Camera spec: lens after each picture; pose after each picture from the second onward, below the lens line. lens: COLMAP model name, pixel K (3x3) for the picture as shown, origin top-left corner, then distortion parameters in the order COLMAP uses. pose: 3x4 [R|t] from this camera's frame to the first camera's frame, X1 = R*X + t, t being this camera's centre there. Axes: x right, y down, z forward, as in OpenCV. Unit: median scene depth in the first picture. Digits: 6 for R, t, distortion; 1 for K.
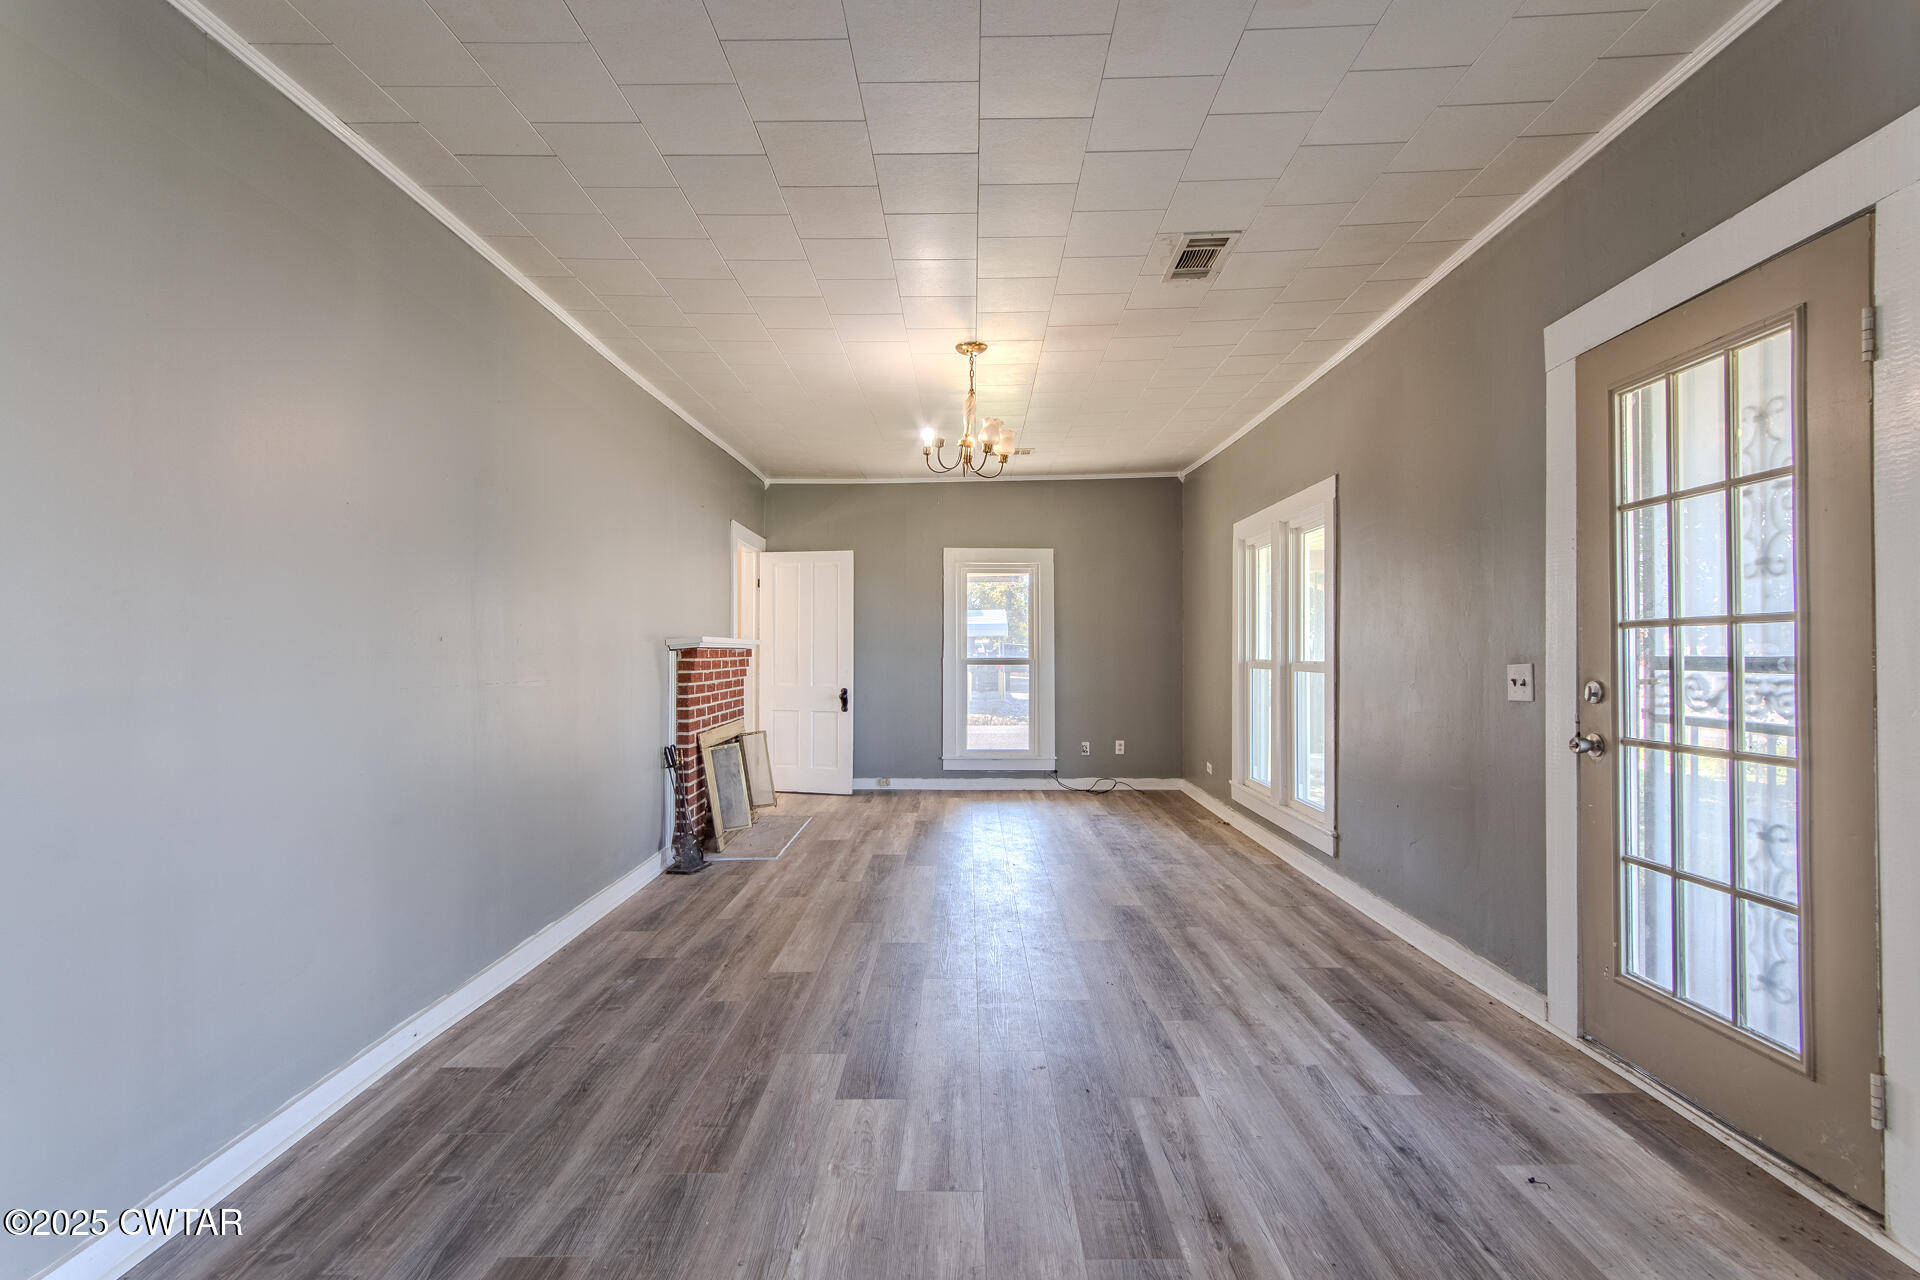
lens RADIAL K [[847.4, 0, 963.6], [0, 847.4, 640.4], [0, 0, 1]] dist [-0.005451, -0.000768]
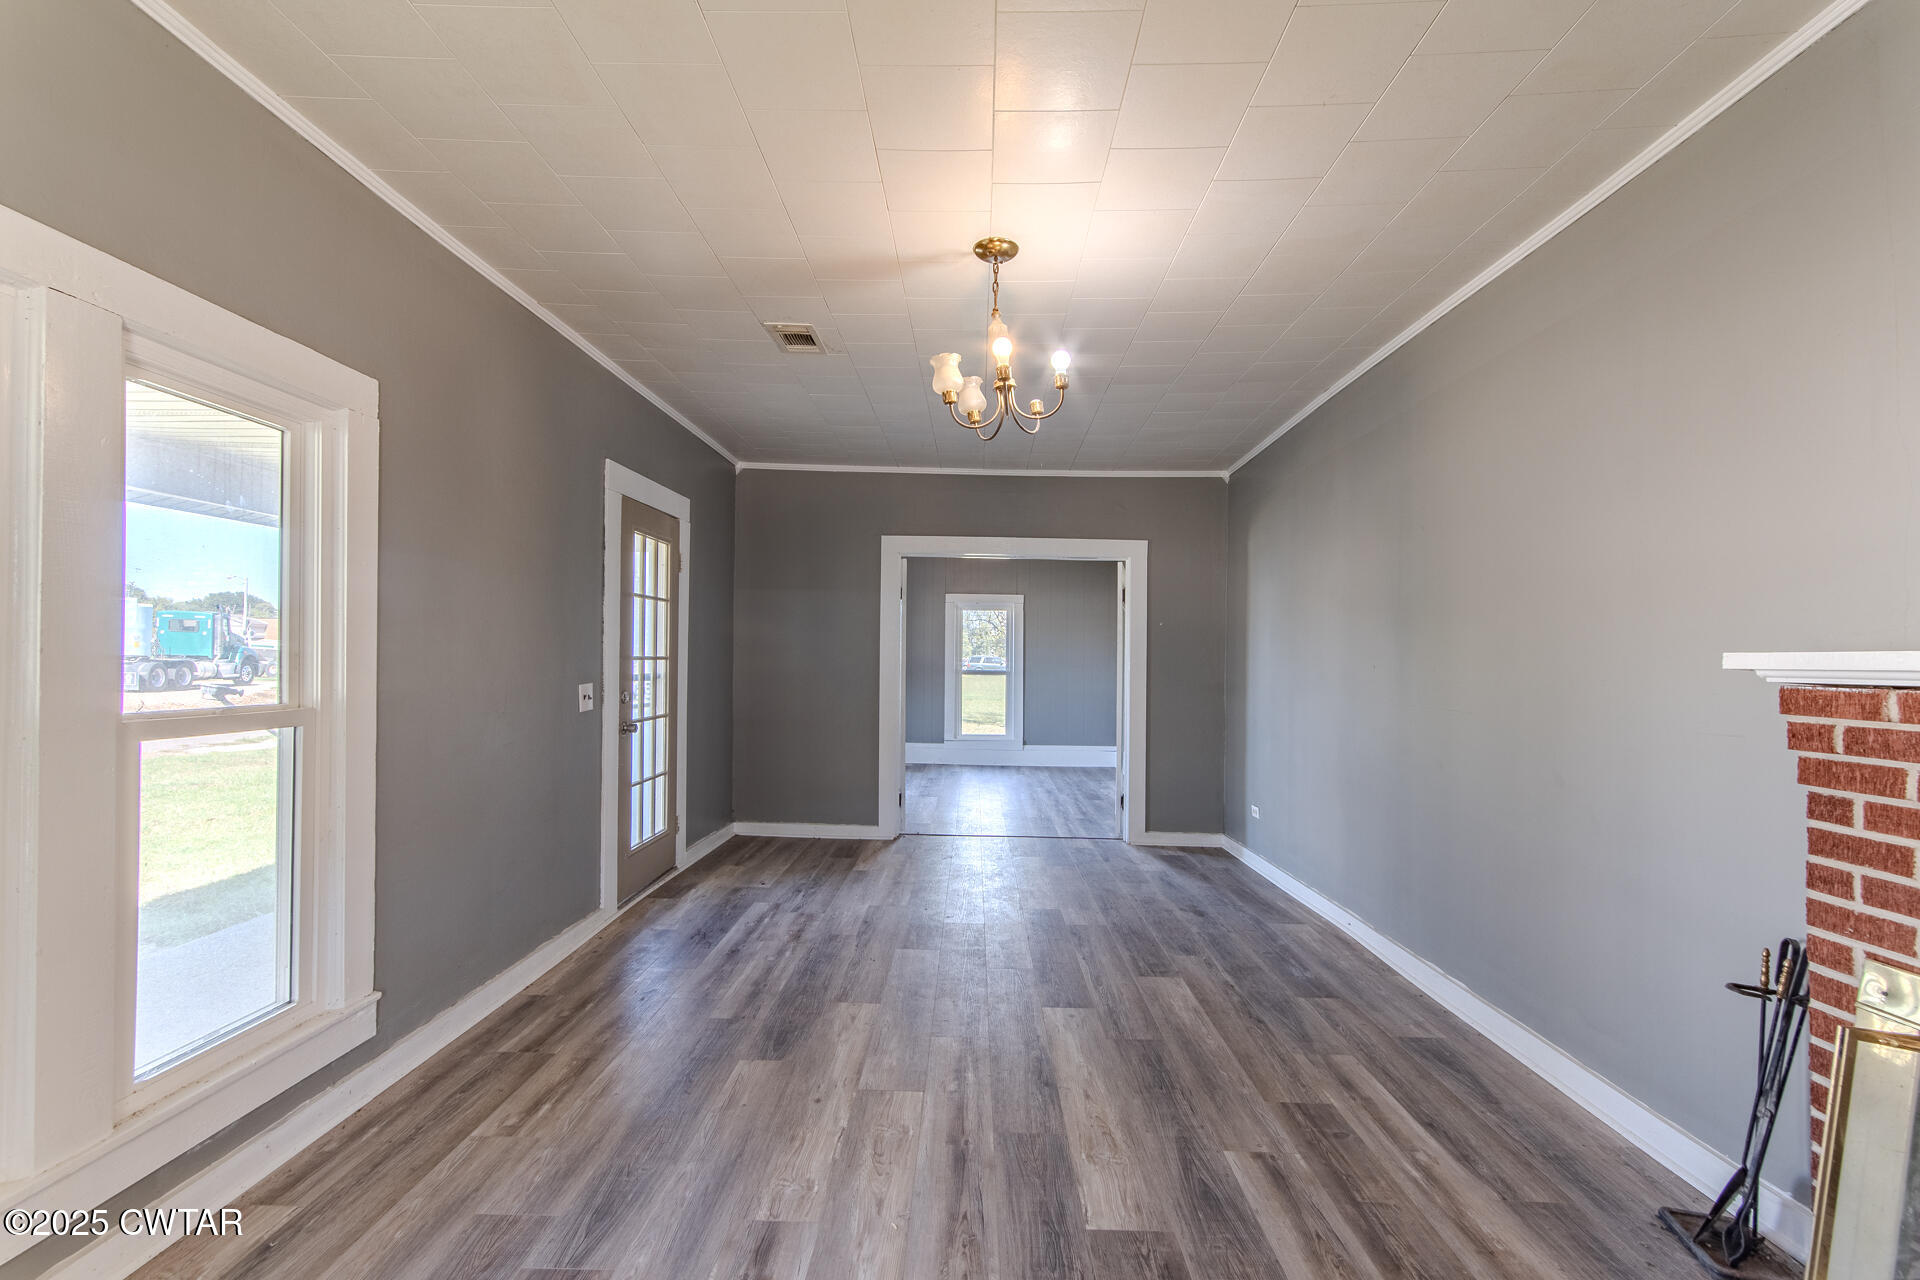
lens RADIAL K [[847.4, 0, 955.2], [0, 847.4, 656.4], [0, 0, 1]] dist [-0.005451, -0.000768]
pose [[-0.999828, -0.002696, 0.018342, 0.037828], [-0.003038, 0.999822, -0.018643, 0.006937], [-0.018289, -0.018696, -0.999658, 2.162841]]
